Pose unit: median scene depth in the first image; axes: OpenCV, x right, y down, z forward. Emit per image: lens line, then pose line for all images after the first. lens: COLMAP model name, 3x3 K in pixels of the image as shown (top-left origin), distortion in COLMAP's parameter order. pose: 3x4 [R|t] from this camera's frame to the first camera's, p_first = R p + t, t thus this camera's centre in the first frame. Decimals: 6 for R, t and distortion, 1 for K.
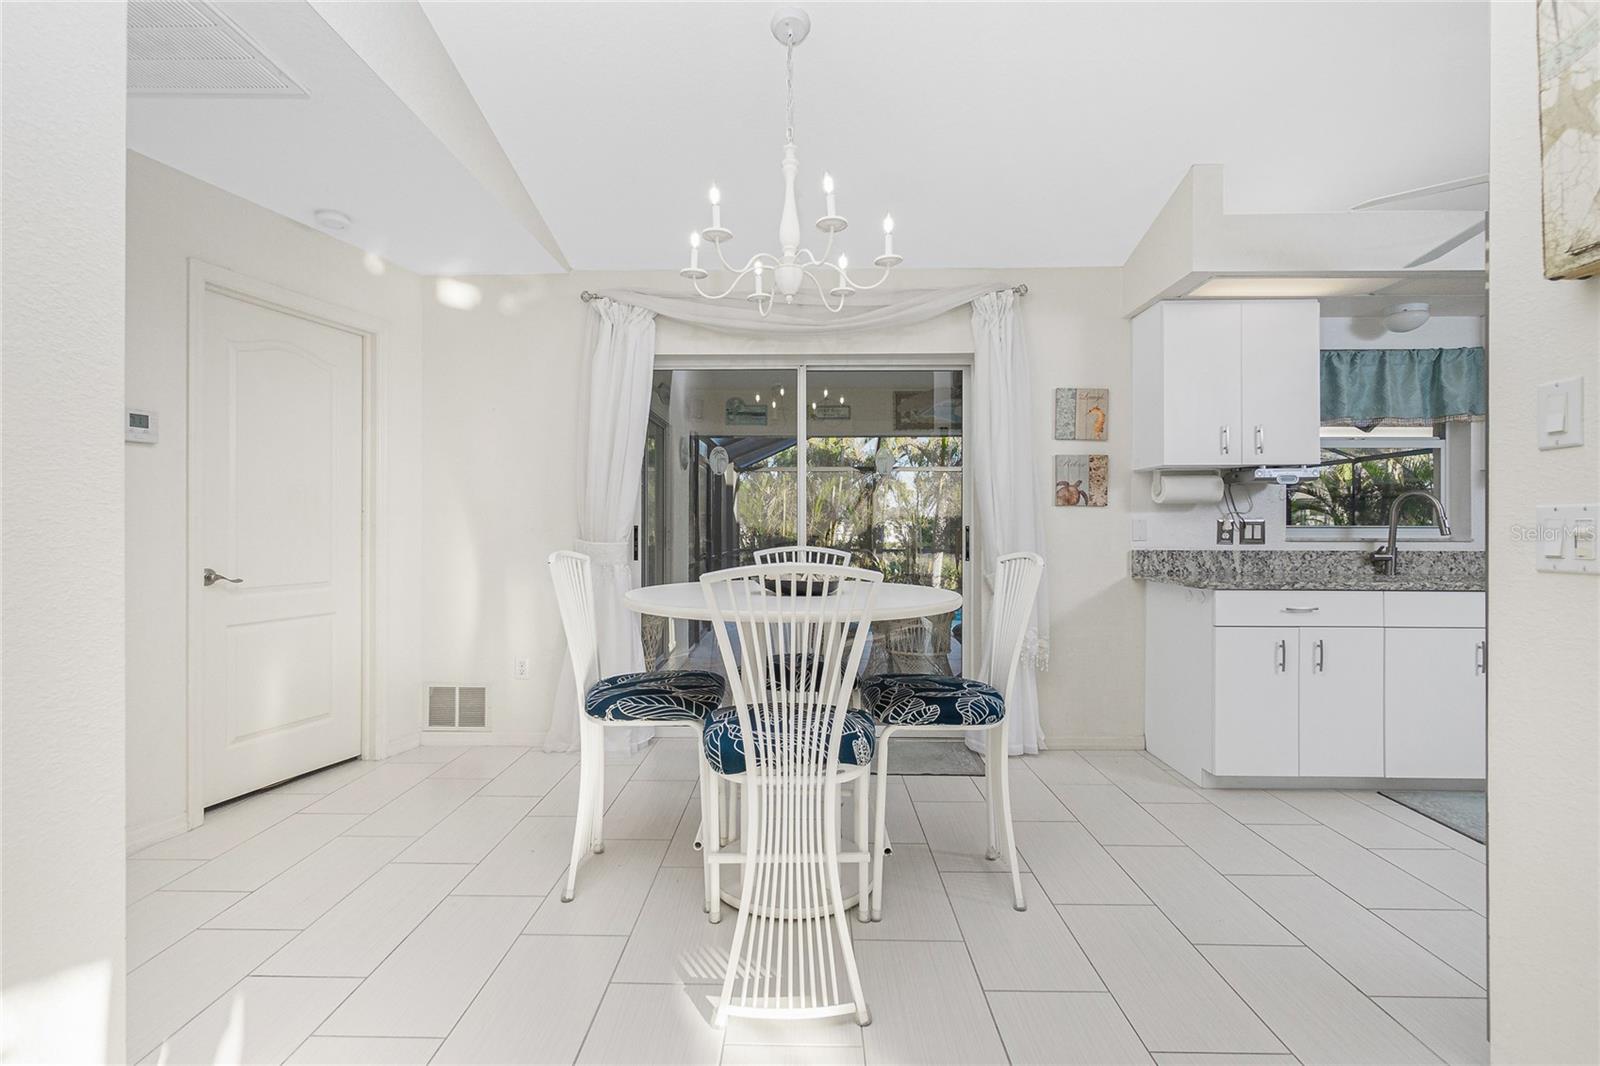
lens RADIAL K [[741.0, 0, 792.2], [0, 741.0, 527.1], [0, 0, 1]] dist [0.003603, -0.000083]
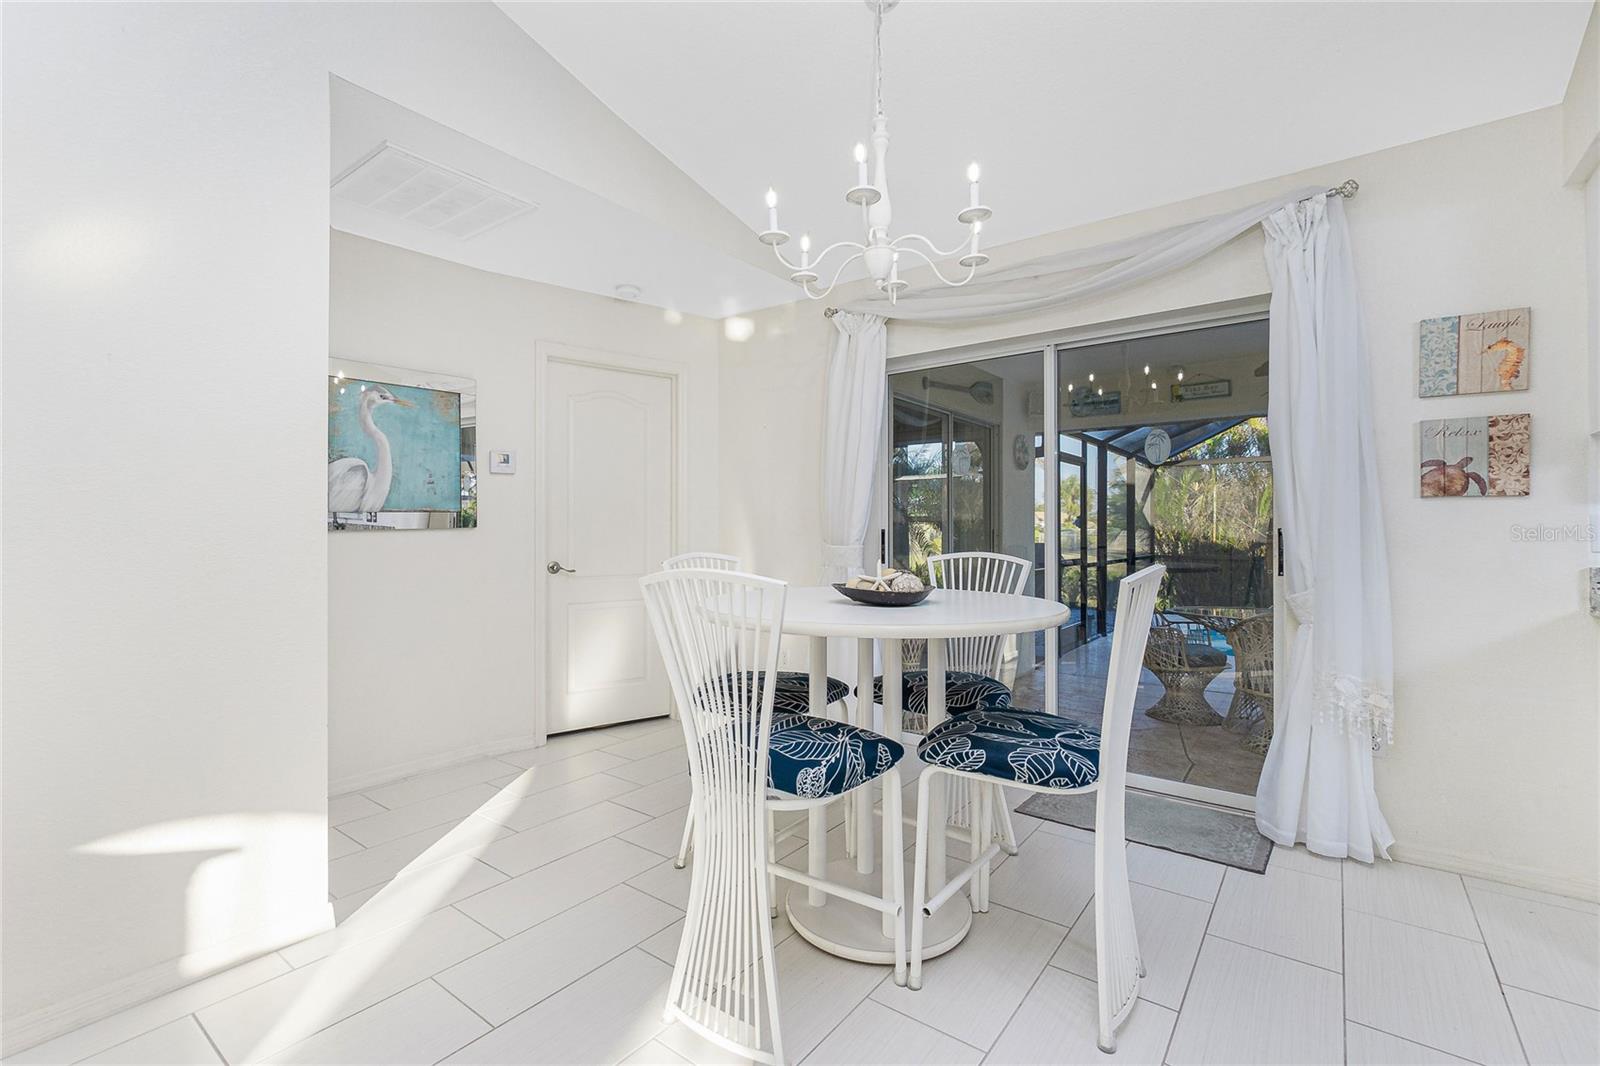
lens RADIAL K [[726.4, 0, 791.1], [0, 726.4, 526.5], [0, 0, 1]] dist [0.002797, 0.000596]
pose [[0.799982, -0.005617, -0.599998, 0.299386], [0.002572, 0.999979, -0.005932, -0.000214], [0.600019, 0.003202, 0.799980, 0.140408]]
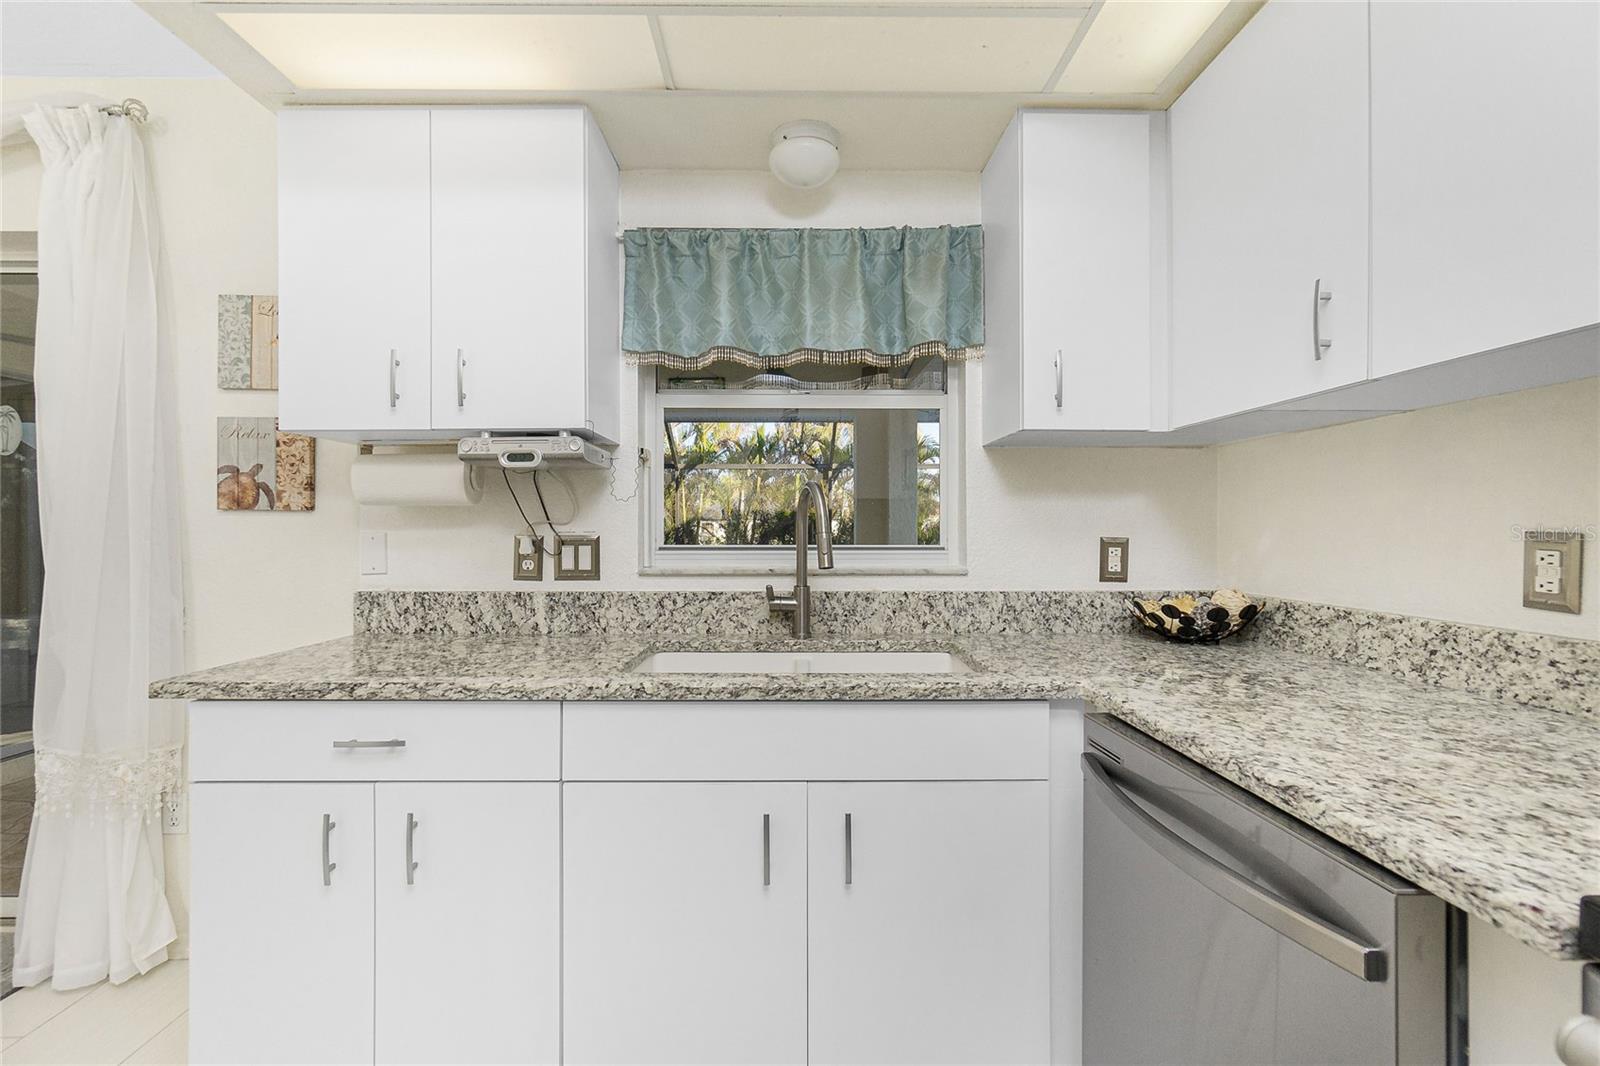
lens RADIAL K [[696.2, 0, 806.3], [0, 696.2, 527.2], [0, 0, 1]] dist [-0.004108, 0.000473]
pose [[0.999648, -0.001178, 0.026495, 0.784930], [0.001219, 0.999998, -0.001520, -0.015243], [-0.026493, 0.001552, 0.999648, 0.483537]]
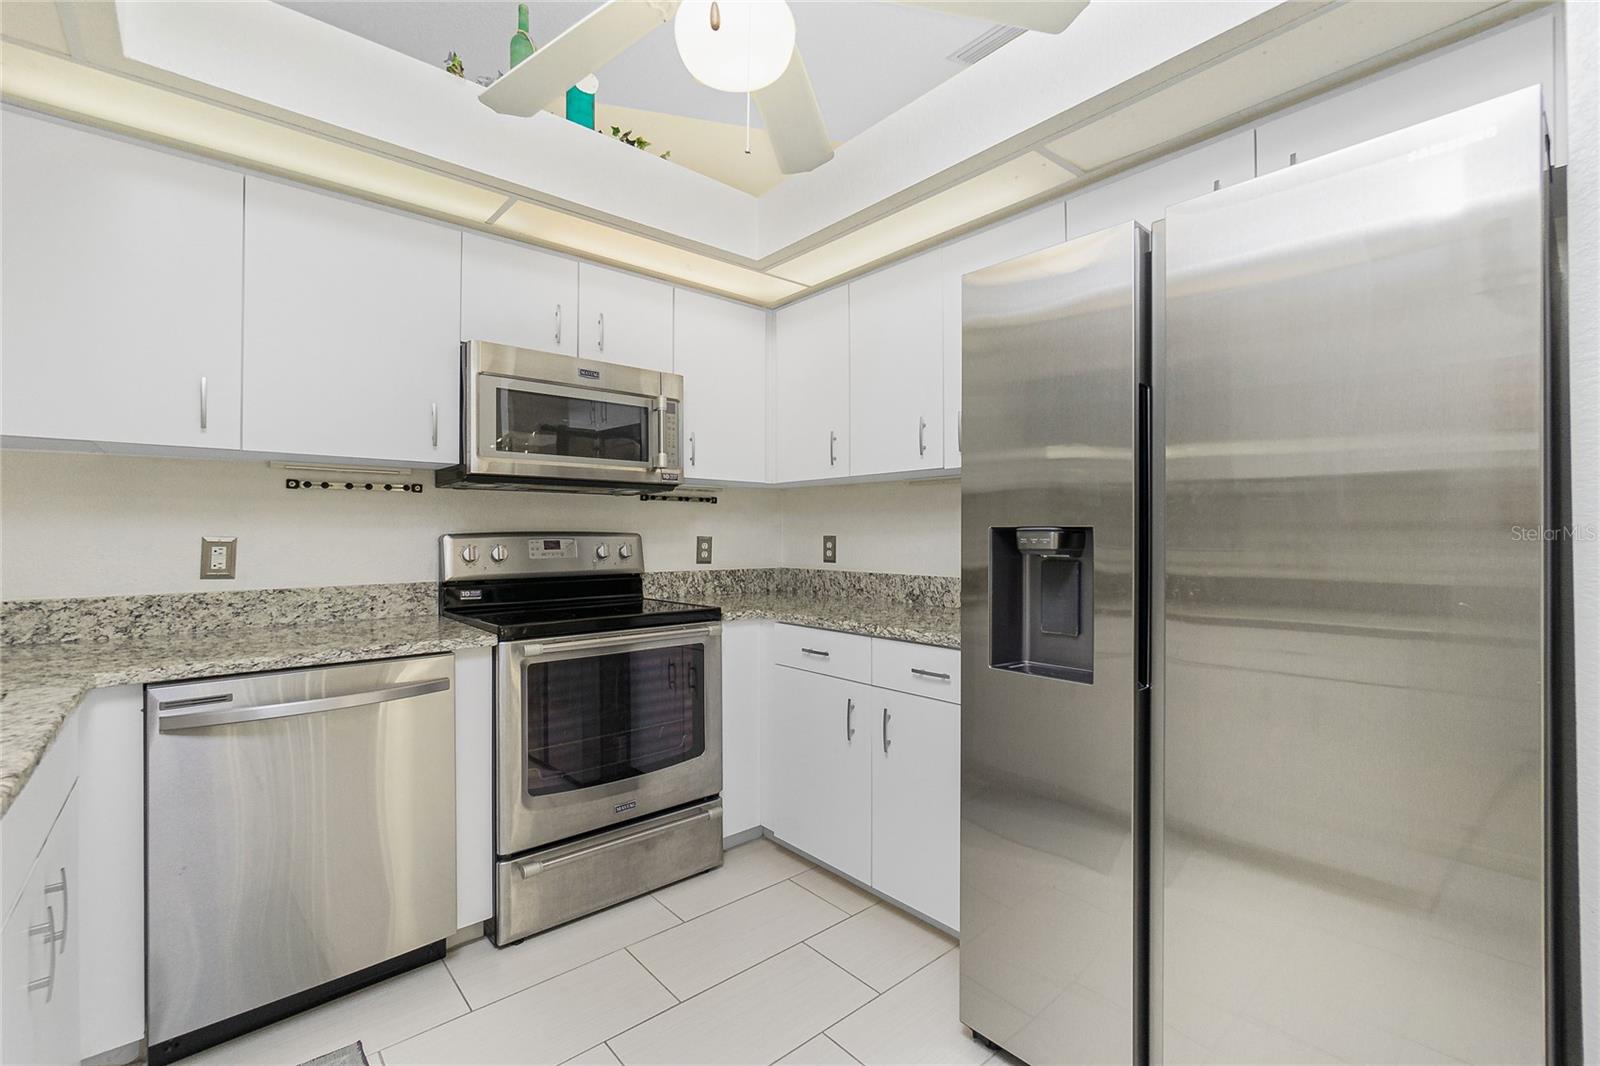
lens RADIAL K [[696.2, 0, 806.3], [0, 696.2, 527.2], [0, 0, 1]] dist [-0.004108, 0.000473]
pose [[-0.663427, 0.005813, 0.748218, 0.378662], [-0.001351, 0.999959, -0.008967, -0.016327], [-0.748240, -0.006960, -0.663392, 0.791469]]
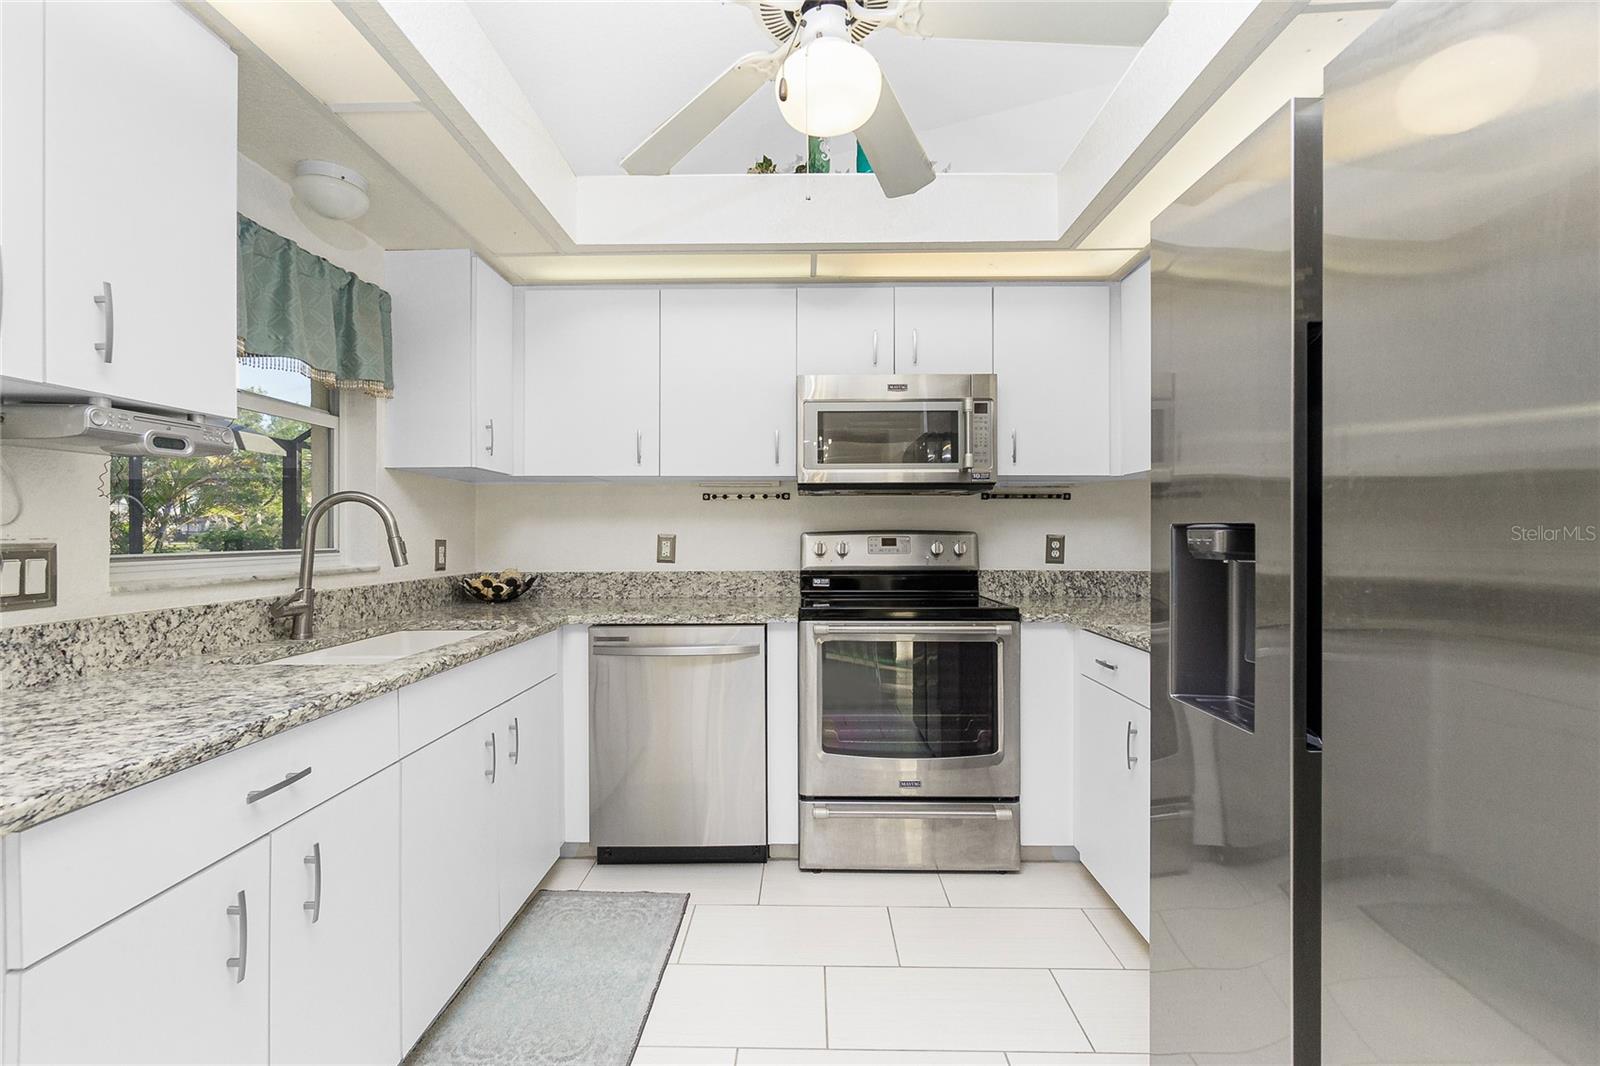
lens RADIAL K [[696.7, 0, 789.6], [0, 696.7, 528.5], [0, 0, 1]] dist [-0.002953, 0.000782]
pose [[0.014161, 0.004615, 0.999889, 0.278488], [0.000181, 0.999989, -0.004618, -0.016202], [-0.999900, 0.000246, 0.014160, 0.614148]]
